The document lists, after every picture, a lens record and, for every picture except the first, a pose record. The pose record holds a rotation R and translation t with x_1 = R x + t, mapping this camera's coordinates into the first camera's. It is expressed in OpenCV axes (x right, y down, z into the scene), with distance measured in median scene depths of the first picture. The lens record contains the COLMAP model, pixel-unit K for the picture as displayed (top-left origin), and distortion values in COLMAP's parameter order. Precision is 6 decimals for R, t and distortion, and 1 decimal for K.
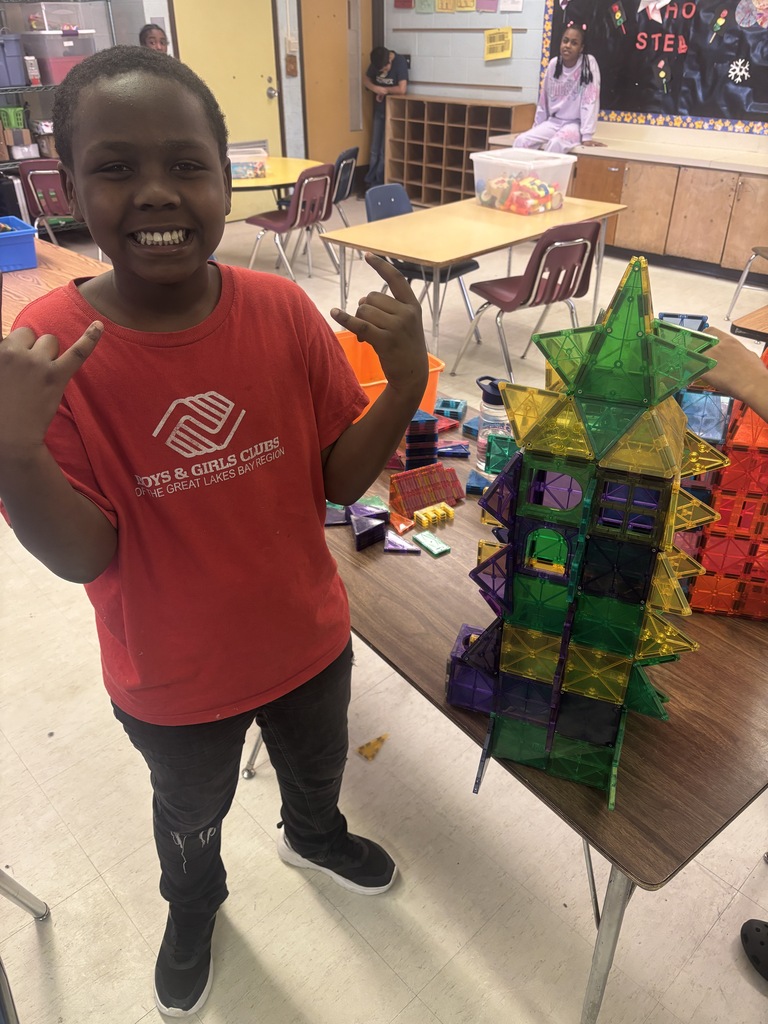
lens RADIAL K [[781.8, 0, 384.0], [0, 781.8, 512.0], [0, 0, 1]] dist [0.037865, -0.036739]
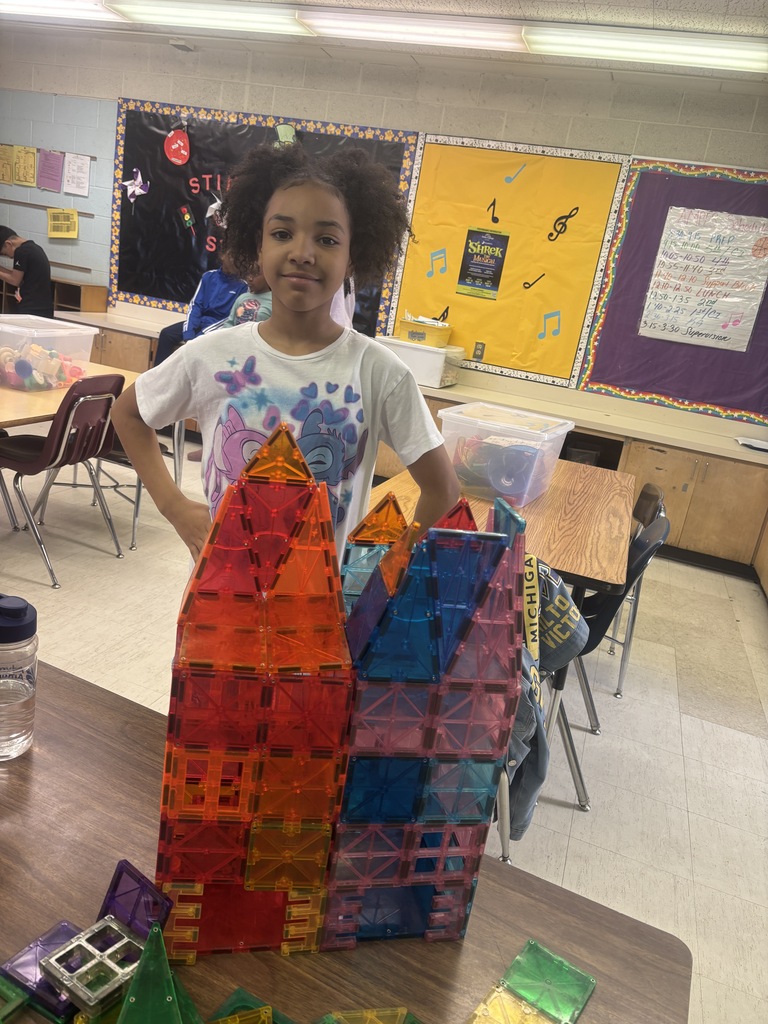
lens RADIAL K [[776.7, 0, 379.7], [0, 776.7, 513.2], [0, 0, 1]] dist [0.023709, -0.003807]
pose [[0.801032, -0.067874, 0.594762, -0.130633], [0.177681, 0.975734, -0.127952, -0.072687], [-0.571645, 0.208172, 0.793654, 0.120209]]
